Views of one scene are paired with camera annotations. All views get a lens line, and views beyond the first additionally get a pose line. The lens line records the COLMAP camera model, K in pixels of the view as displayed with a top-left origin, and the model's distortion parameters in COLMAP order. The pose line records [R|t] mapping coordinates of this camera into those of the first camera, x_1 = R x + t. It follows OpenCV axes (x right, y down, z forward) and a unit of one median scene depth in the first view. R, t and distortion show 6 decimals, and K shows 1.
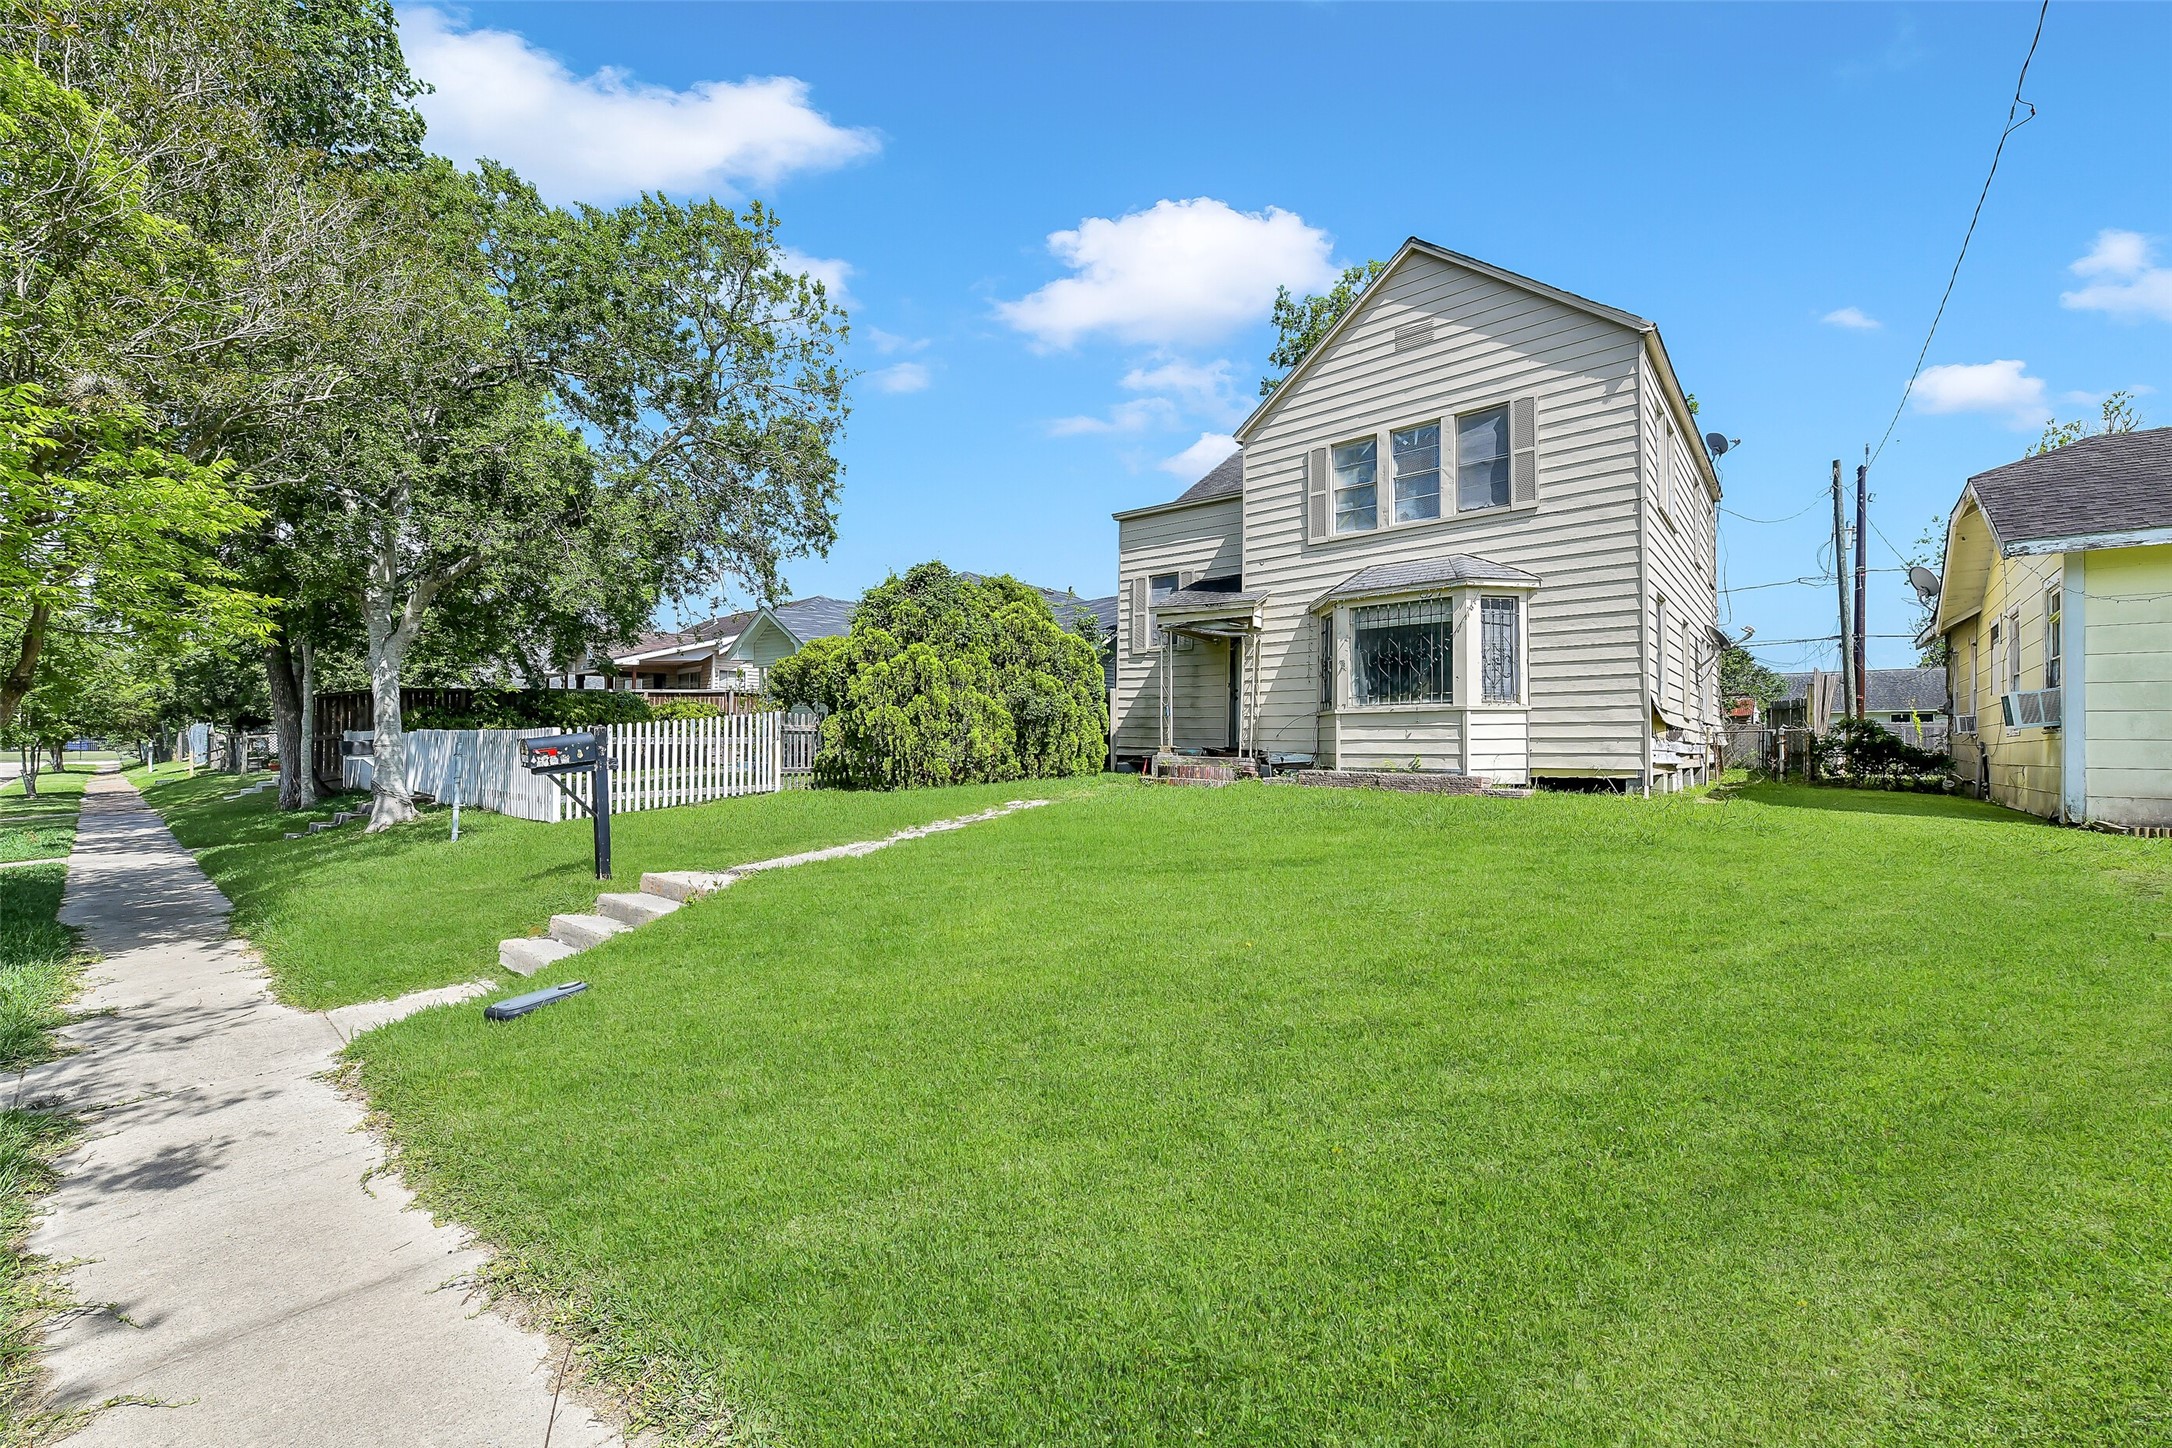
lens RADIAL K [[835.3, 0, 1087.2], [0, 835.3, 716.6], [0, 0, 1]] dist [0.000857, 0.000084]
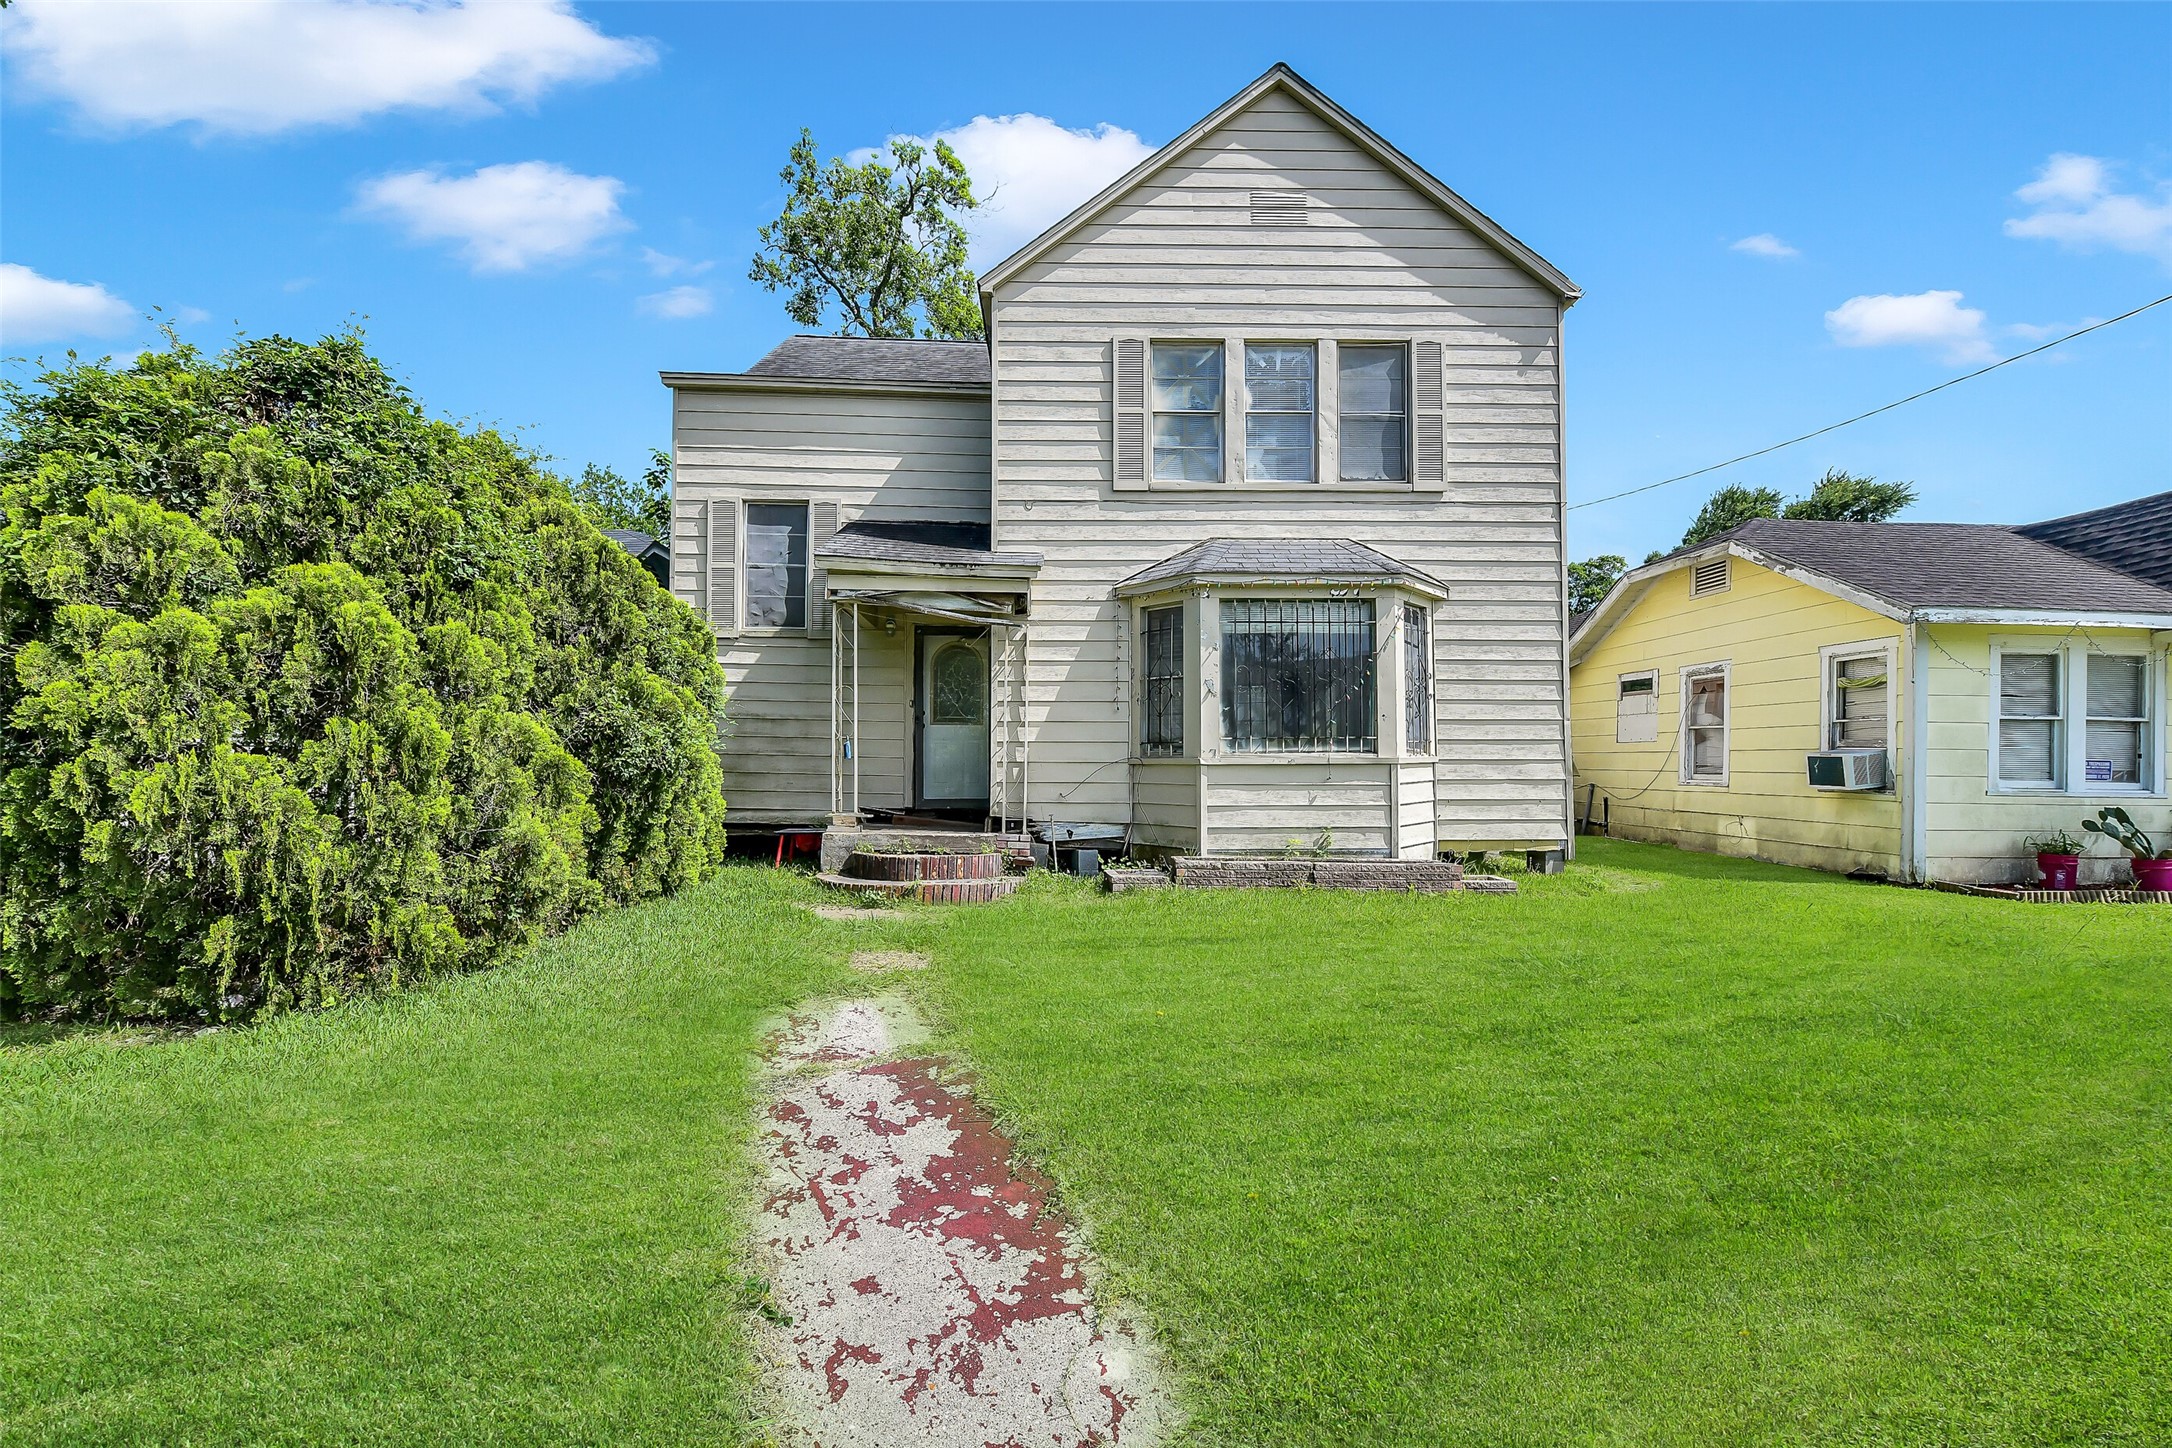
lens RADIAL K [[929.7, 0, 1086.8], [0, 929.7, 739.5], [0, 0, 1]] dist [-0.002944, 0.000199]
pose [[0.742917, 0.007048, 0.669347, -0.227979], [-0.019654, 0.999743, 0.011288, -0.027491], [-0.669095, -0.021541, 0.742864, 0.522461]]
